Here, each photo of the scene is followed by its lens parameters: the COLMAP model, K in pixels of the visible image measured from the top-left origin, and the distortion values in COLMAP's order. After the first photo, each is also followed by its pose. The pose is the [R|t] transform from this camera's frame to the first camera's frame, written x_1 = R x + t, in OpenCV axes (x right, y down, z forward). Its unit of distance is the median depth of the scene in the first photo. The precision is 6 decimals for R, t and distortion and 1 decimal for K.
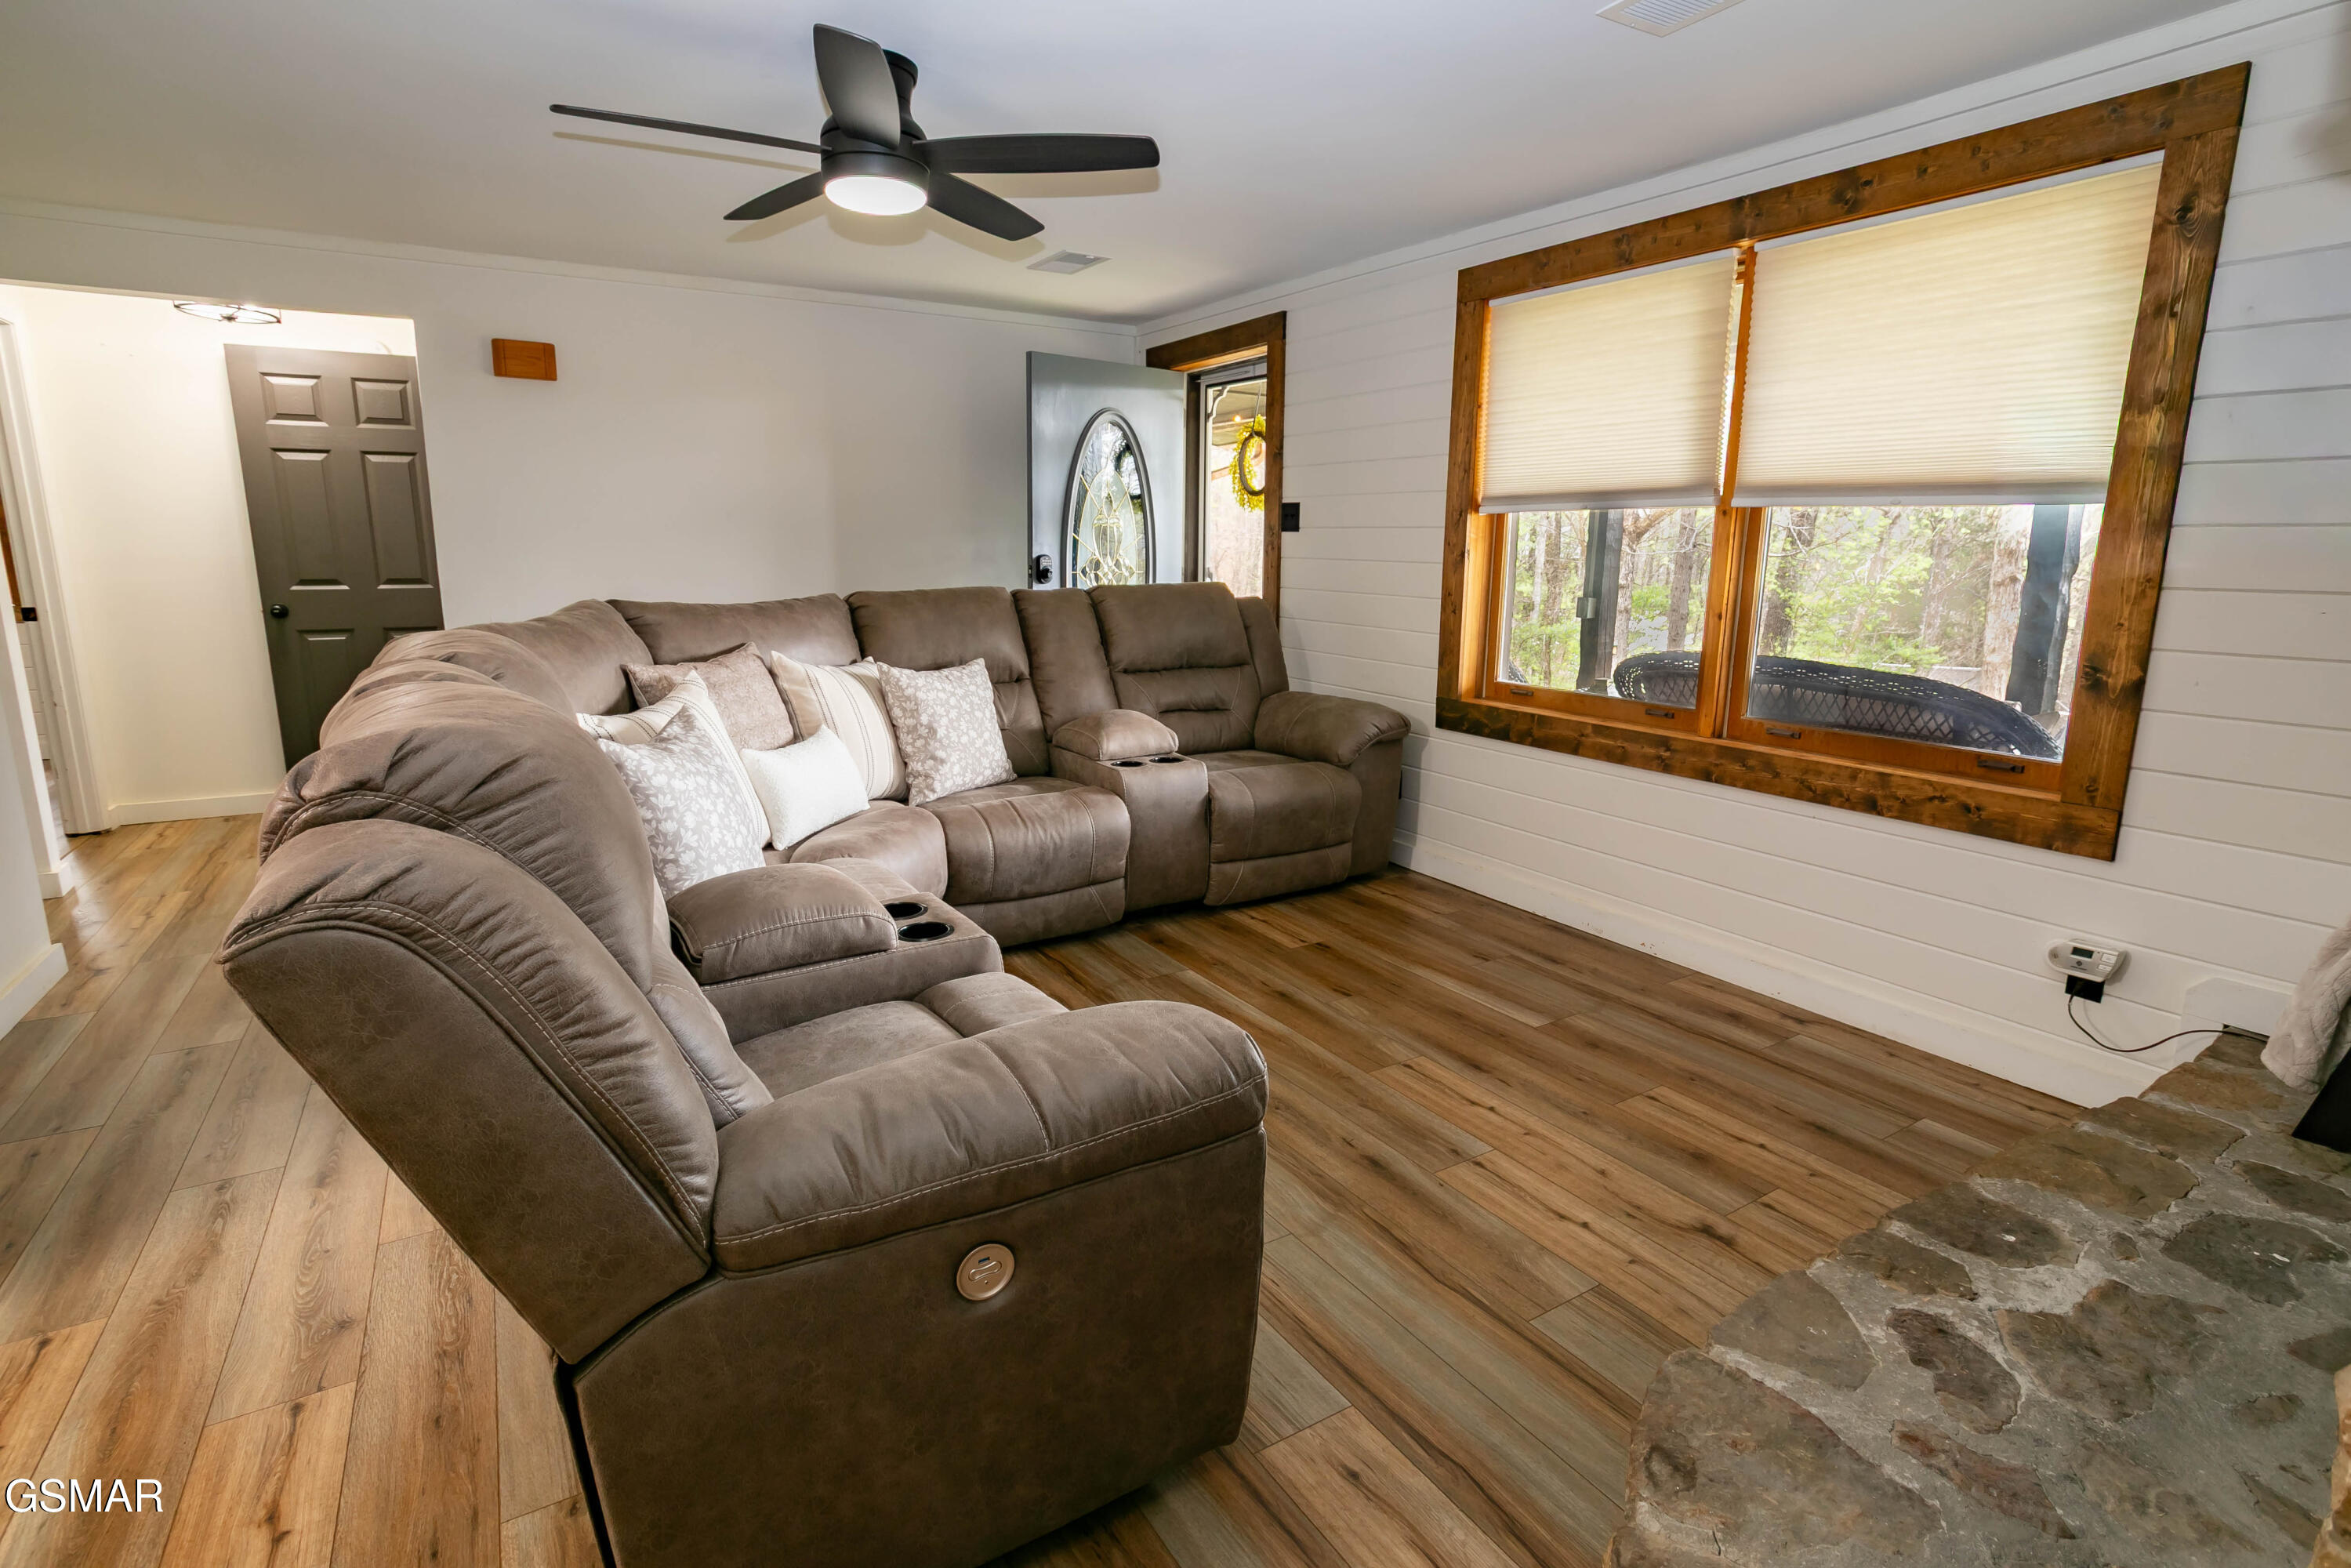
lens RADIAL K [[1138.7, 0, 1184.4], [0, 1138.7, 788.2], [0, 0, 1]] dist [-0.056021, 0.030838]
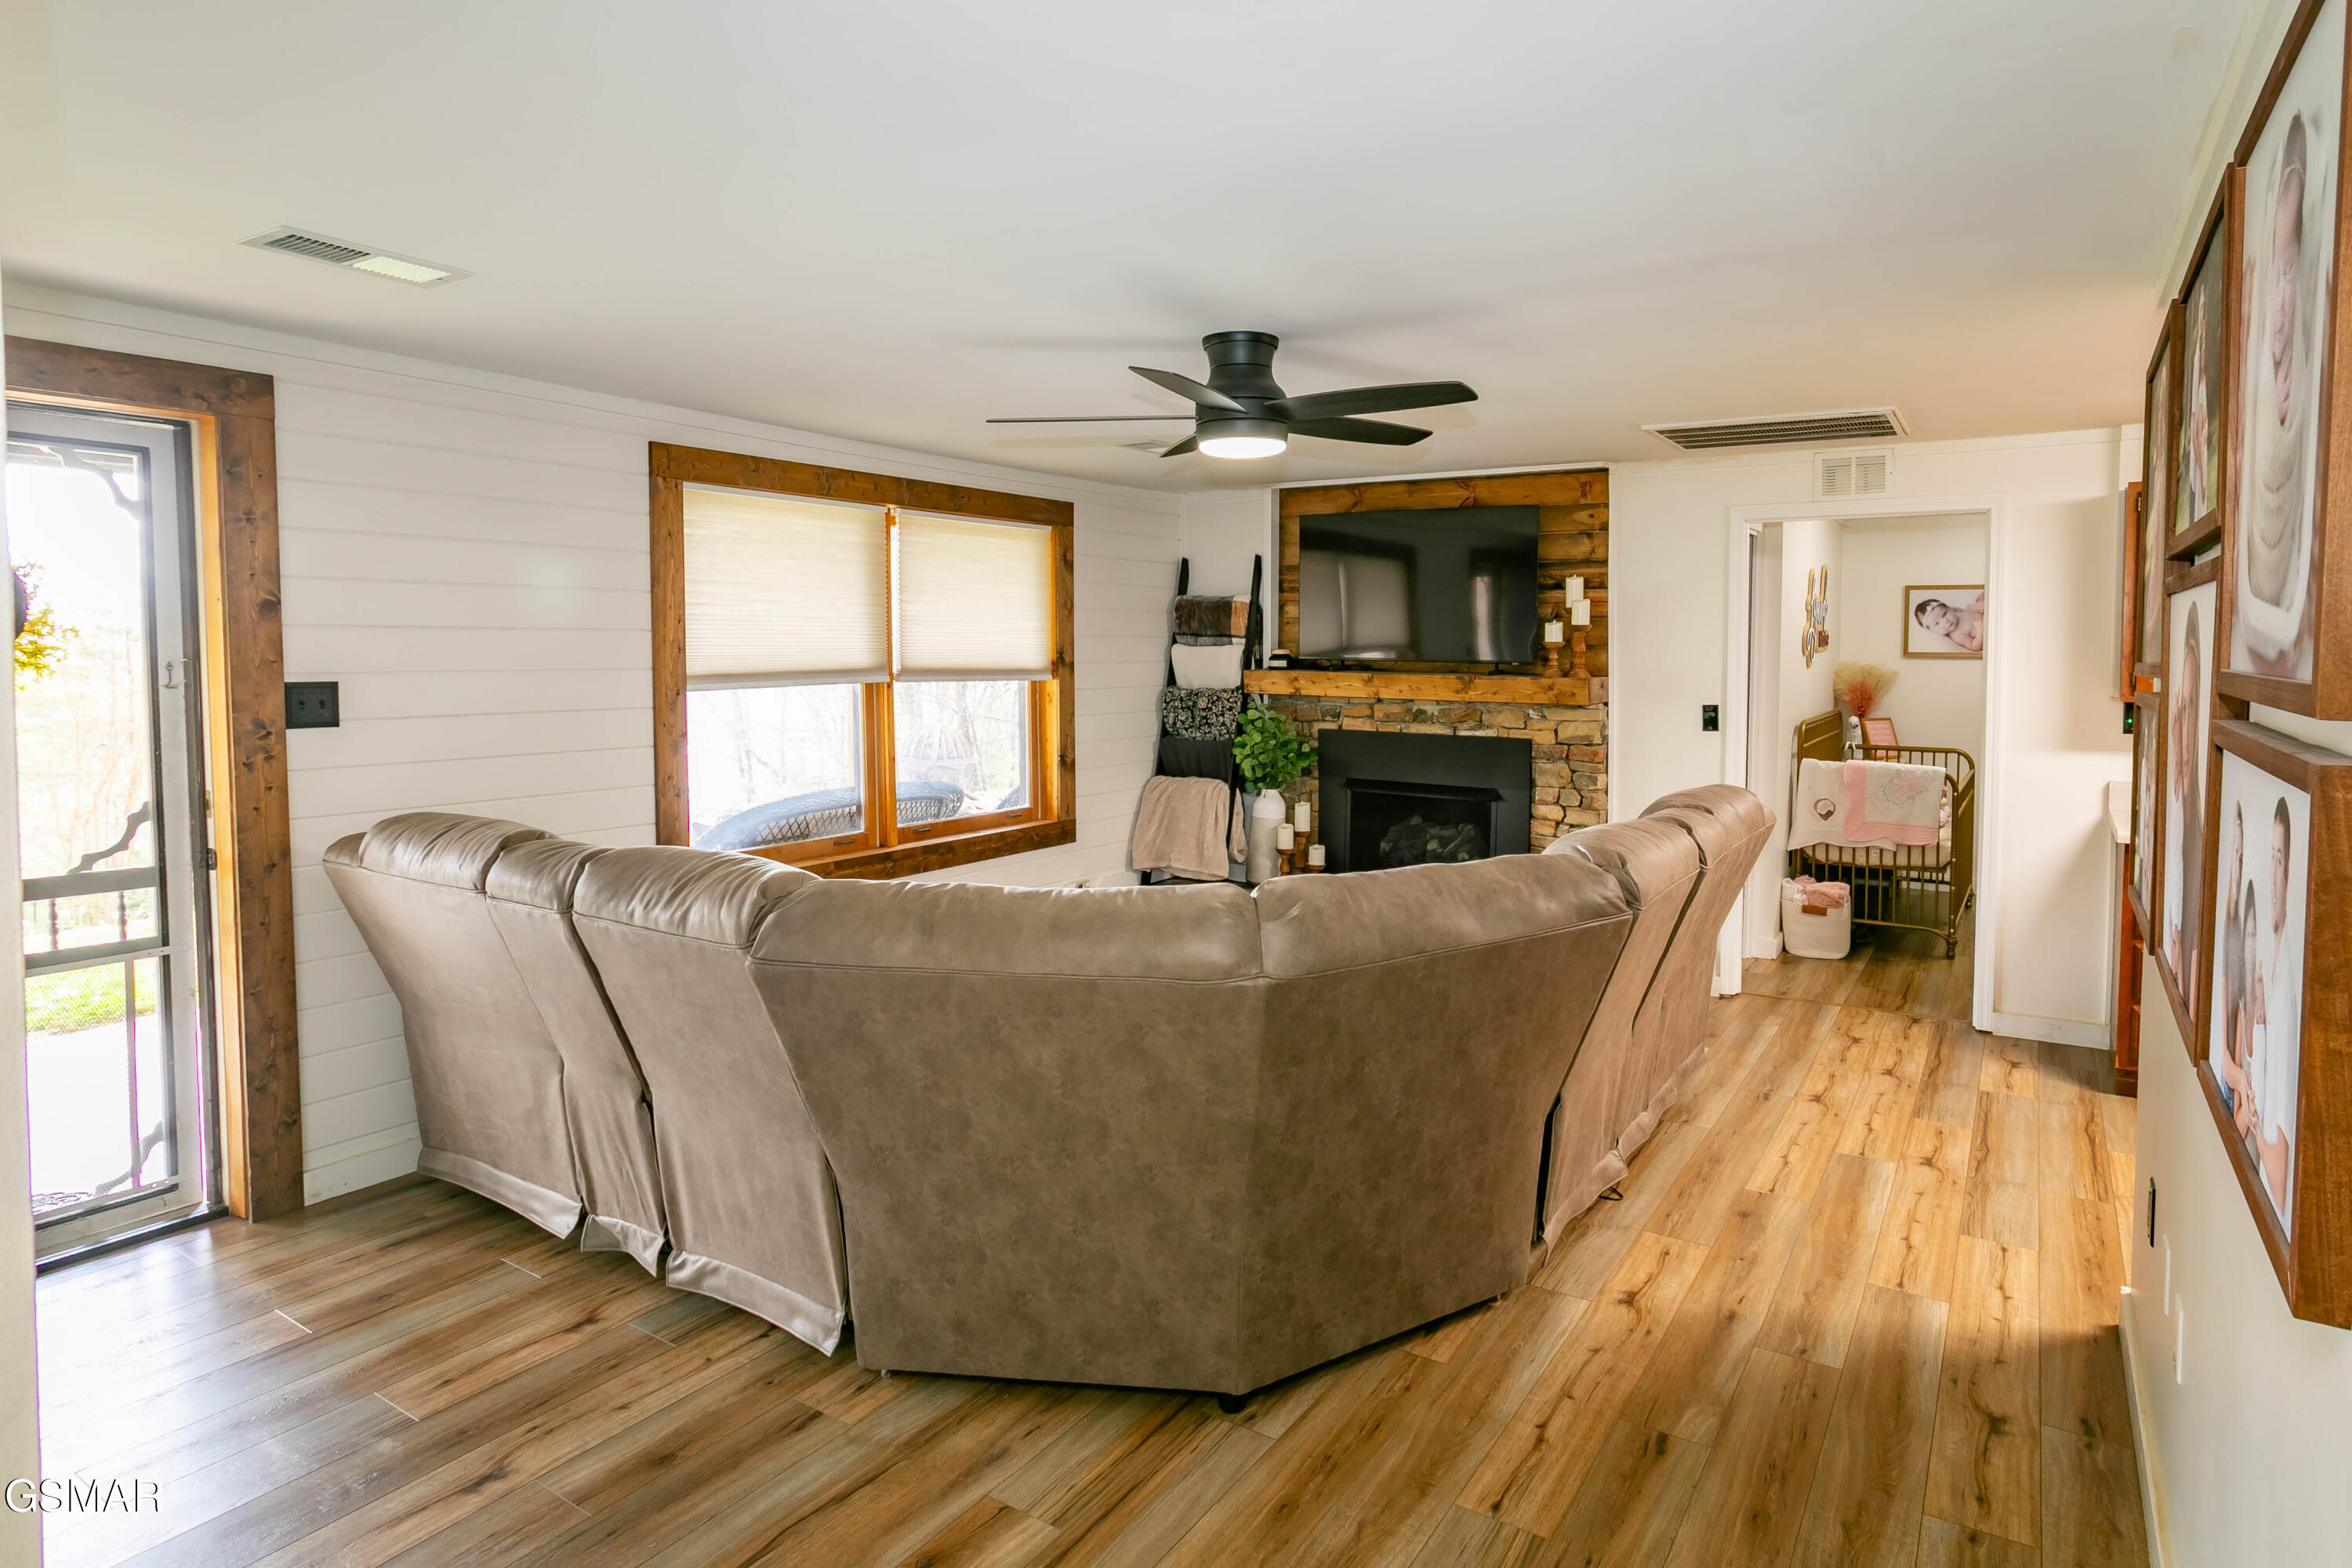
lens RADIAL K [[1254.1, 0, 1297.9], [0, 1254.1, 705.0], [0, 0, 1]] dist [-0.056646, 0.000072]
pose [[-0.474820, -0.048813, 0.878728, -1.131406], [0.180849, 0.971741, 0.151702, -0.370655], [-0.861301, 0.230948, -0.452574, 1.279204]]
